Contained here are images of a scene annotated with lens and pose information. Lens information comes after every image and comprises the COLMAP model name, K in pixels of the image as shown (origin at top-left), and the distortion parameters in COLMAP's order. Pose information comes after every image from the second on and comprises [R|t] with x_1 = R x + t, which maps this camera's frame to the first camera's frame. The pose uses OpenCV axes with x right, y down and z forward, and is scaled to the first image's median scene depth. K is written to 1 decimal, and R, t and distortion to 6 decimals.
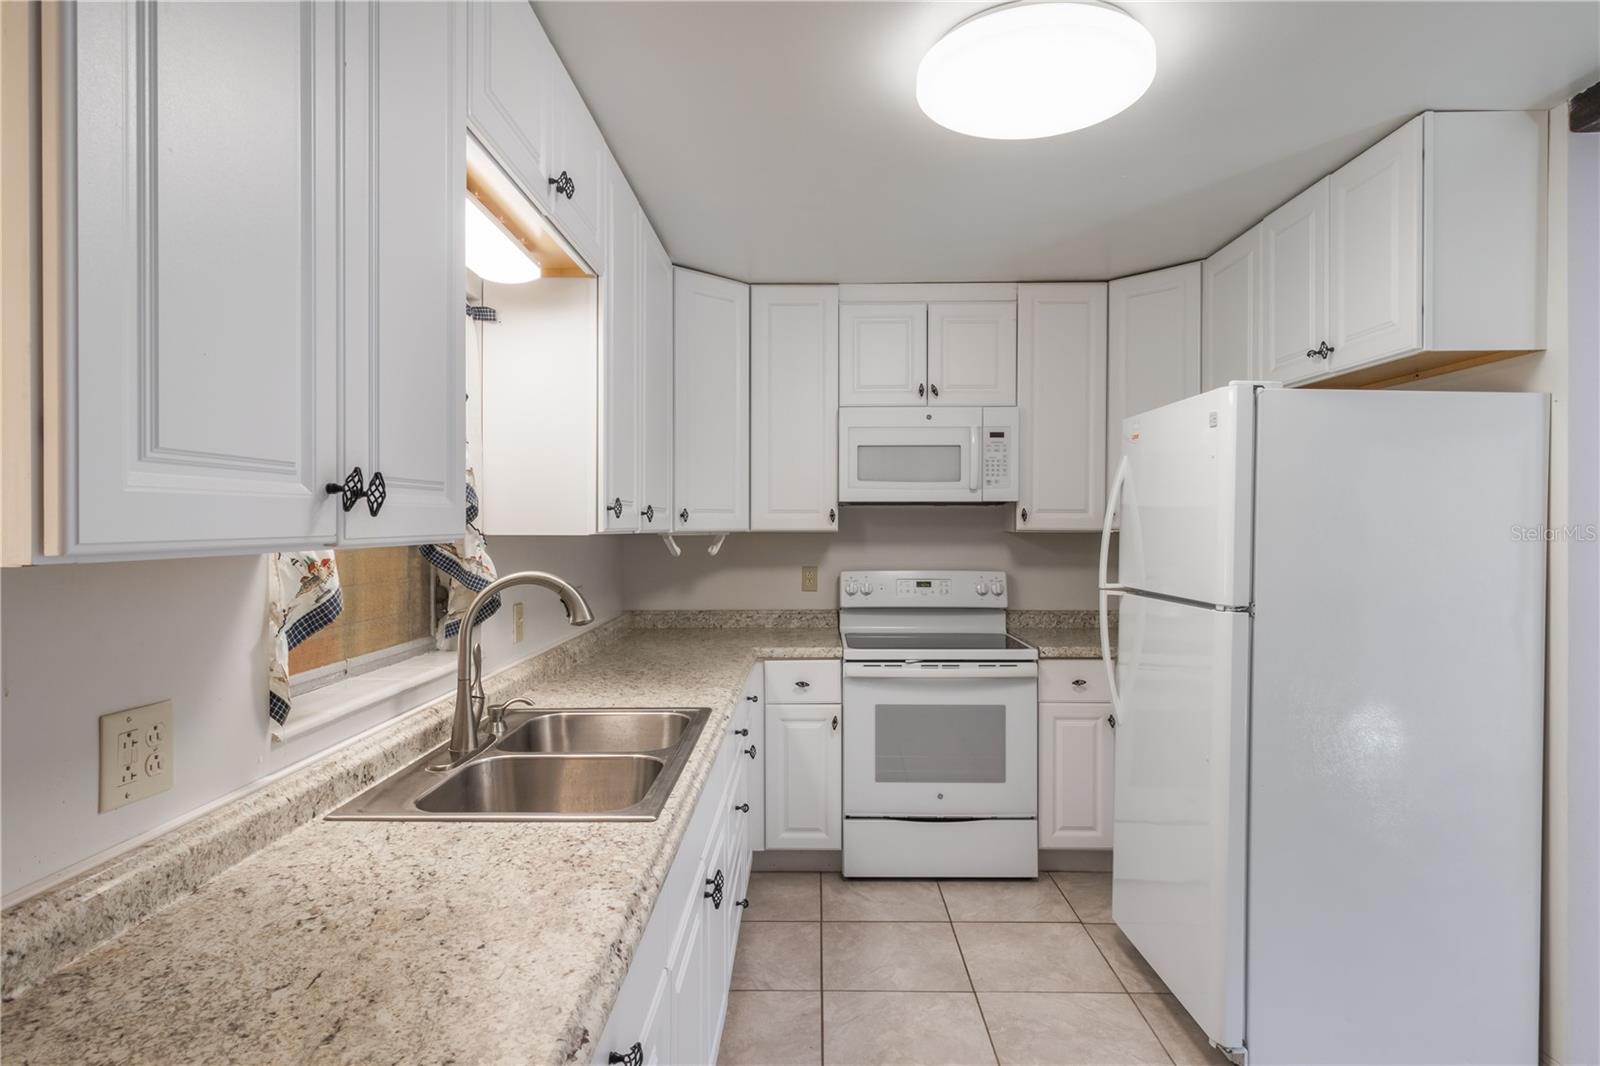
lens RADIAL K [[882.0, 0, 799.1], [0, 882.0, 526.9], [0, 0, 1]] dist [-0.000033, -0.000027]
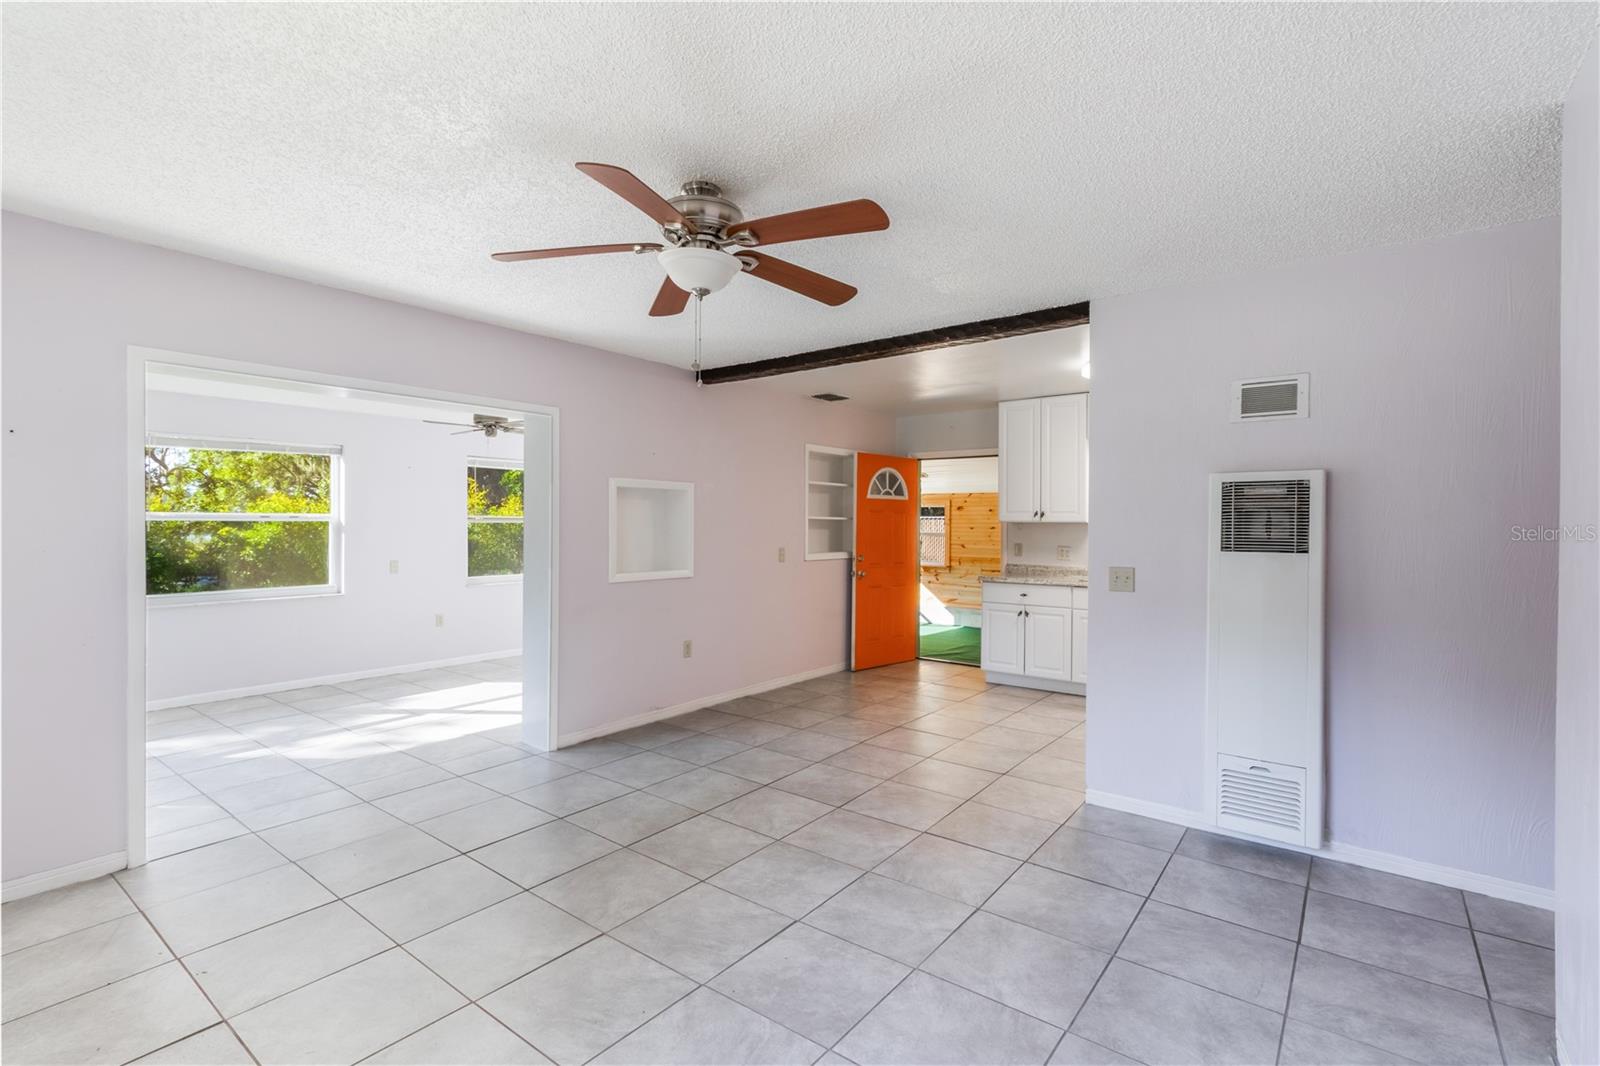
lens RADIAL K [[733.8, 0, 802.1], [0, 733.8, 529.8], [0, 0, 1]] dist [-0.000389, 0.000104]
pose [[-0.592095, 0.001901, -0.805866, 1.633412], [-0.008215, 0.999931, 0.008394, 0.015957], [0.805827, 0.011590, -0.592038, 0.892577]]
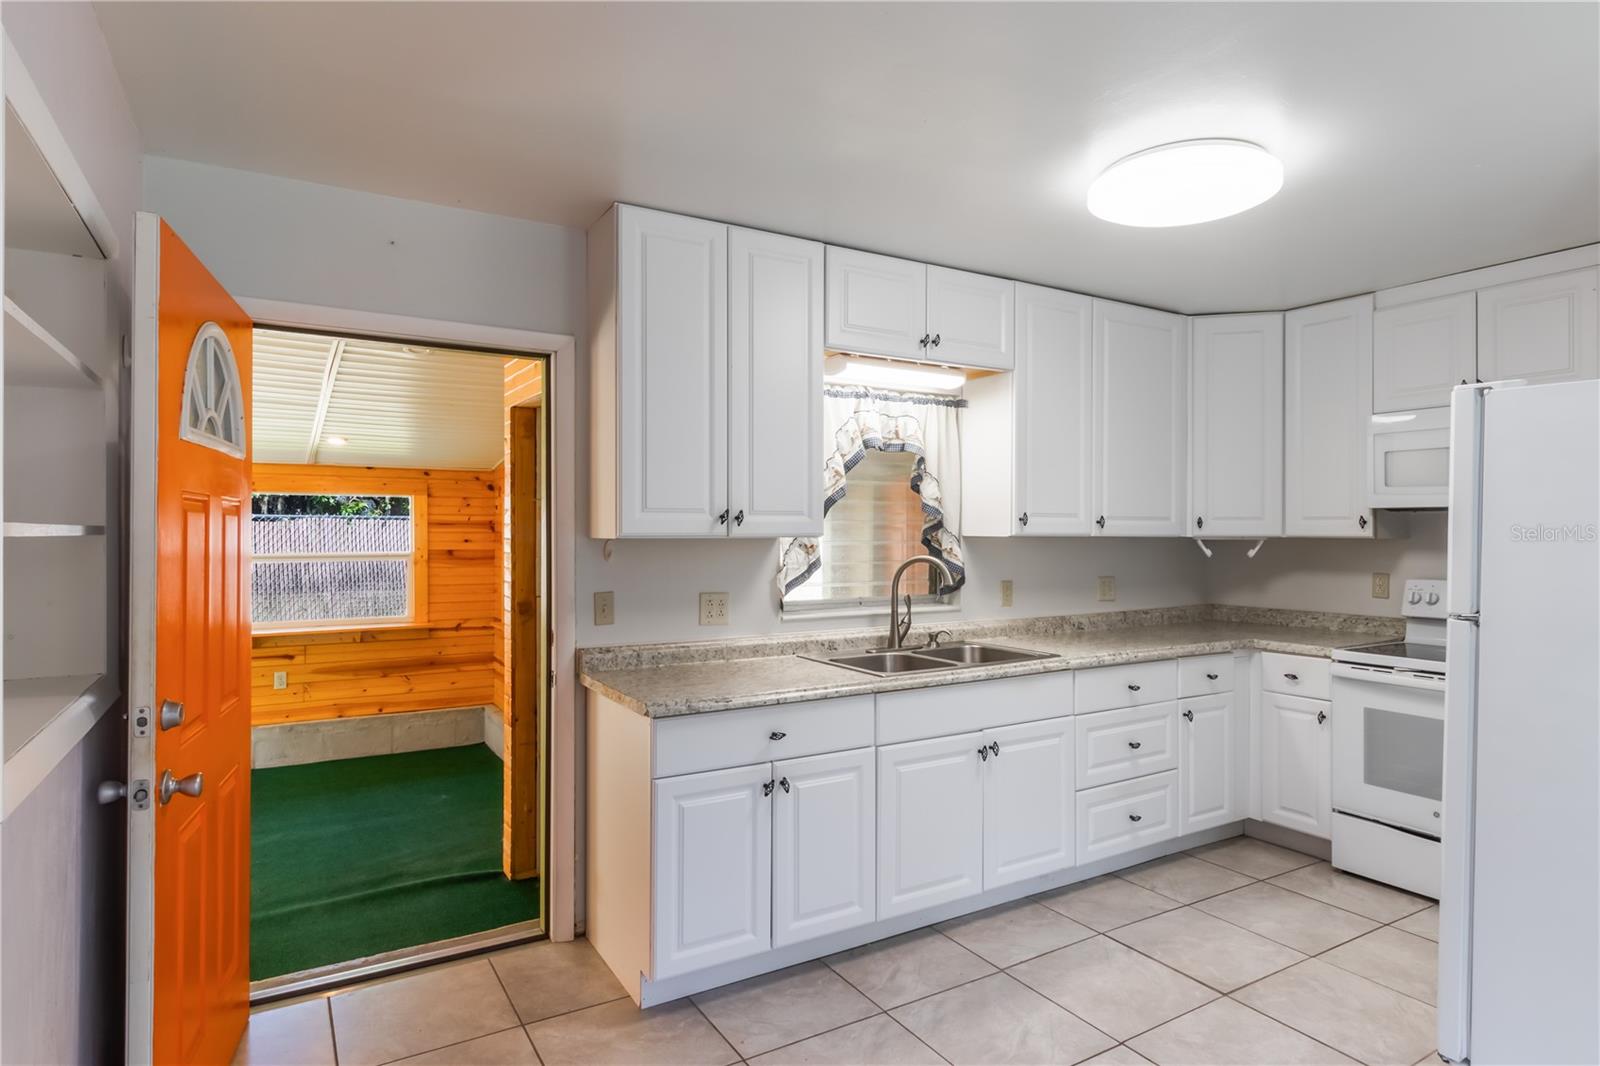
lens RADIAL K [[882.0, 0, 807.5], [0, 882.0, 530.4], [0, 0, 1]] dist [-0.000033, -0.000027]
pose [[0.533936, 0.002838, -0.845520, 0.604693], [-0.005120, 0.999987, 0.000123, -0.000209], [0.845509, 0.004263, 0.533944, -0.091423]]
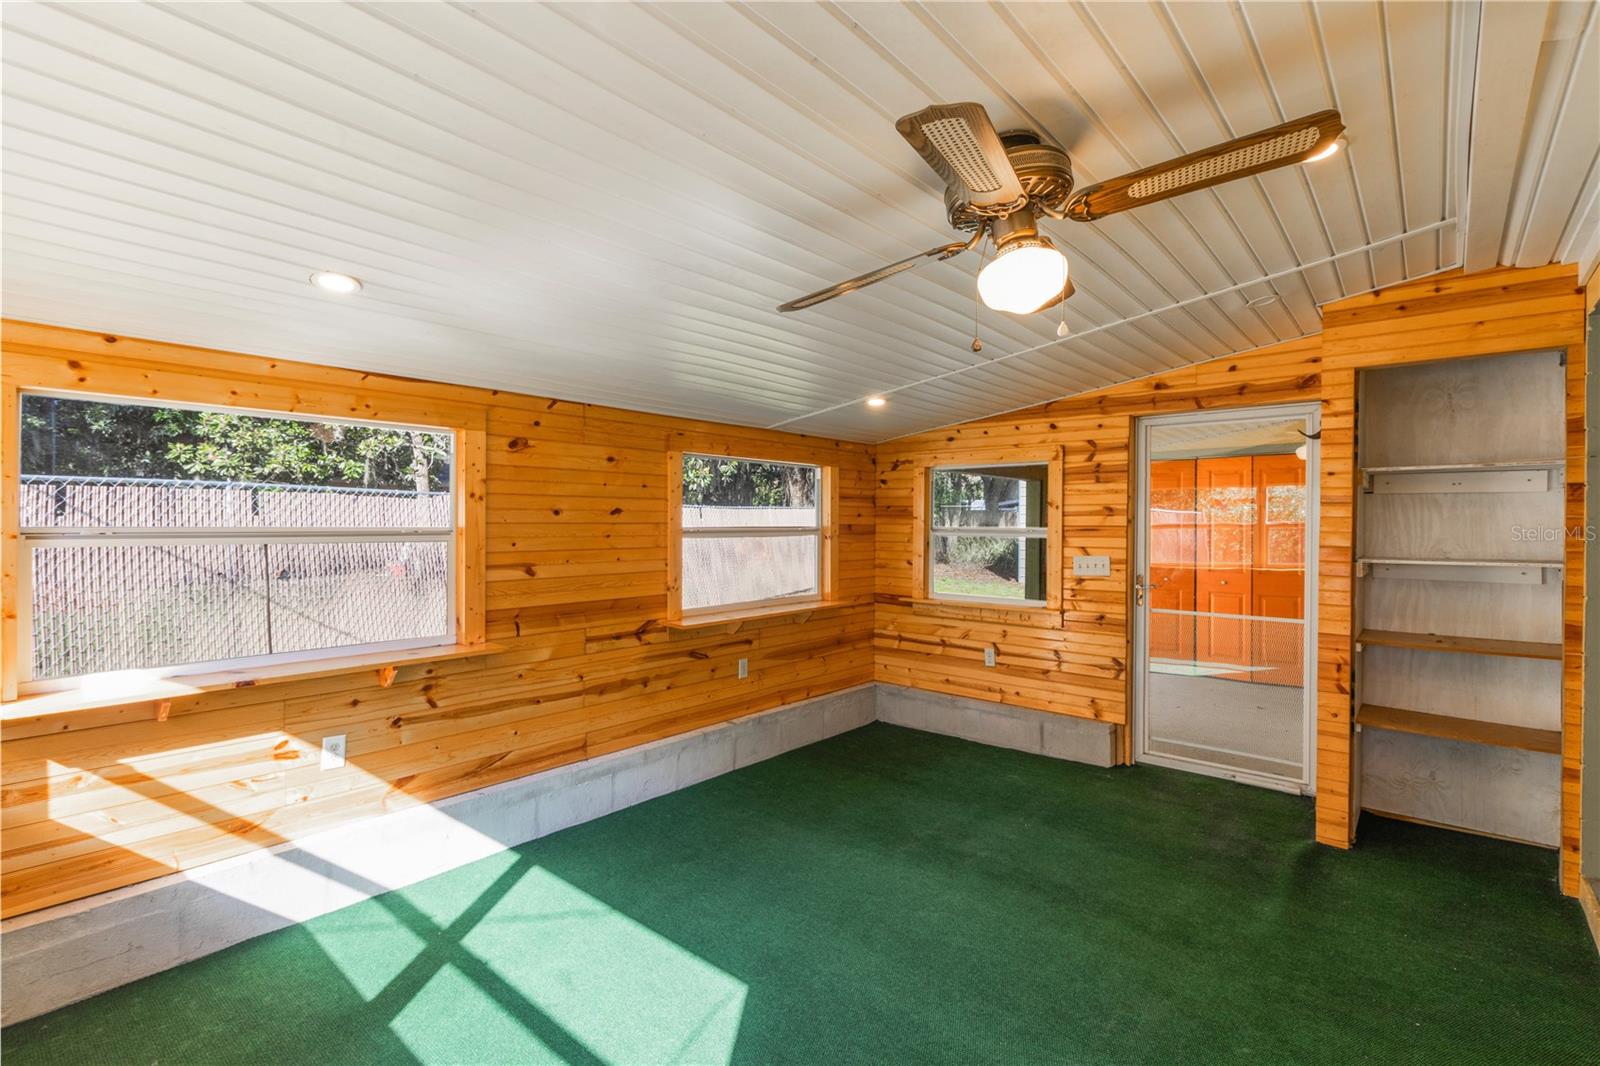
lens RADIAL K [[733.8, 0, 800.7], [0, 733.8, 524.3], [0, 0, 1]] dist [-0.000389, 0.000104]
pose [[0.765433, 0.004832, -0.643498, -0.493840], [-0.005730, 0.999983, 0.000693, 0.044842], [0.643490, 0.003157, 0.765448, -0.953791]]
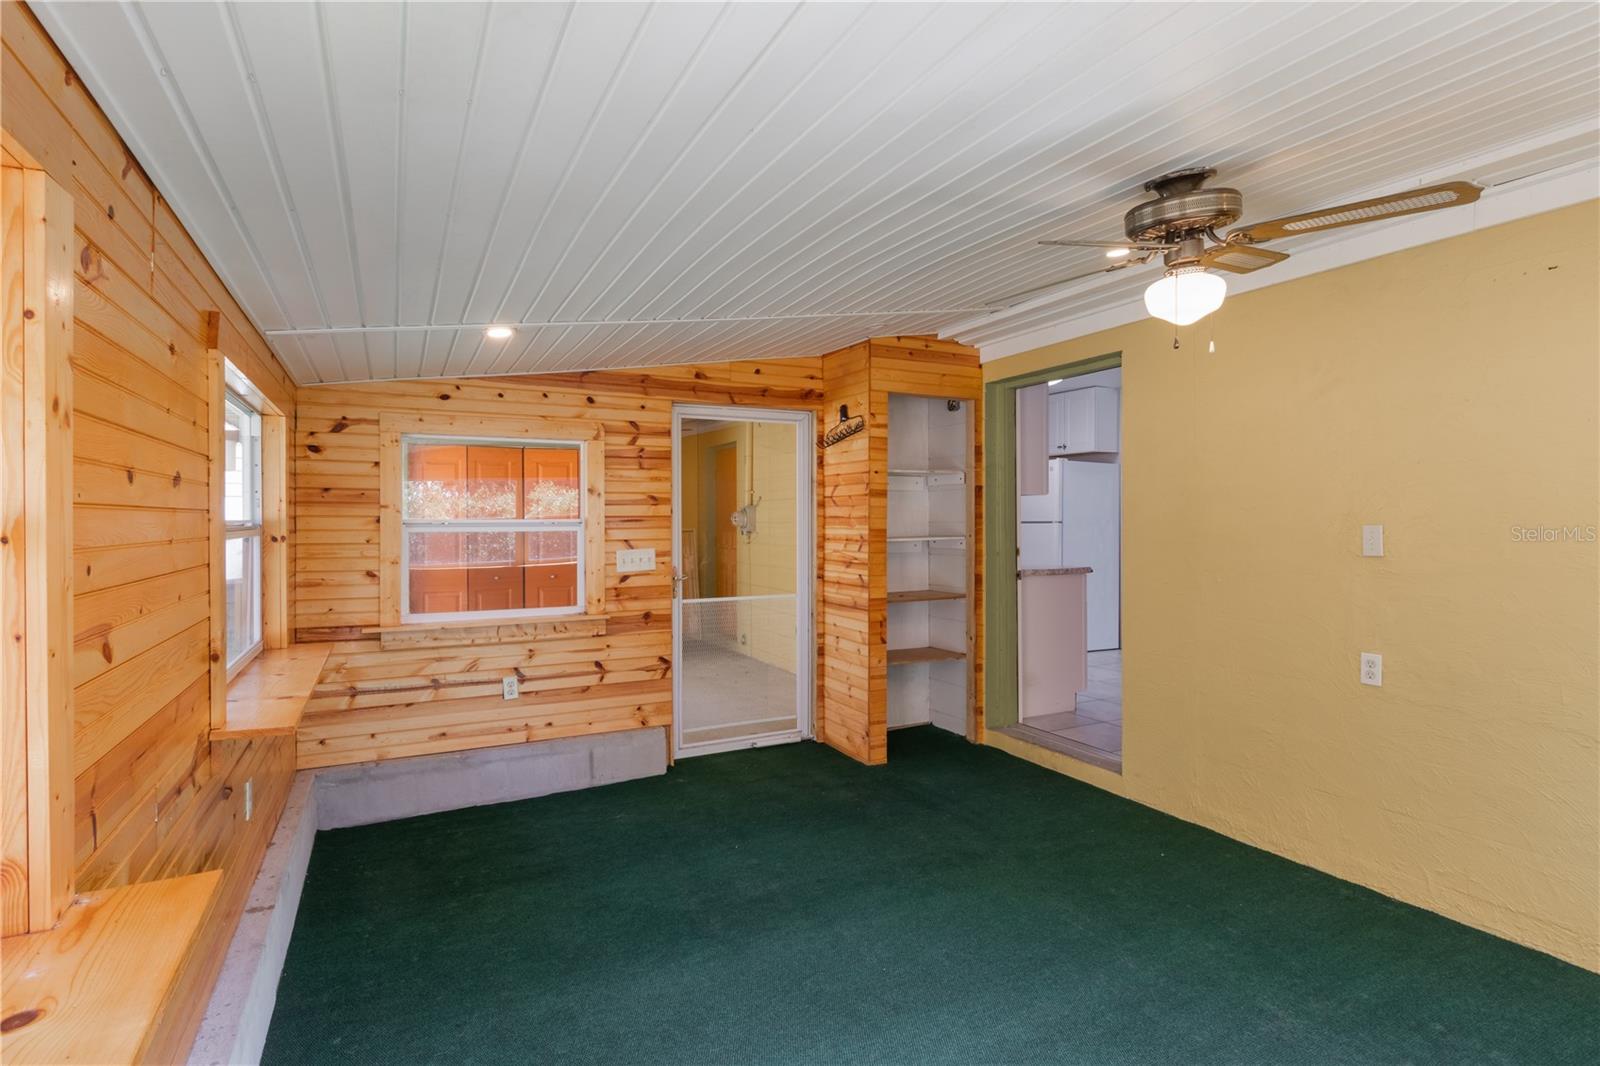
lens RADIAL K [[806.0, 0, 801.9], [0, 806.0, 529.7], [0, 0, 1]] dist [-0.002433, -0.000047]
pose [[0.881928, -0.010450, 0.471269, -1.264611], [0.006020, 0.999922, 0.010906, 0.053929], [-0.471346, -0.006781, 0.881922, -0.897869]]
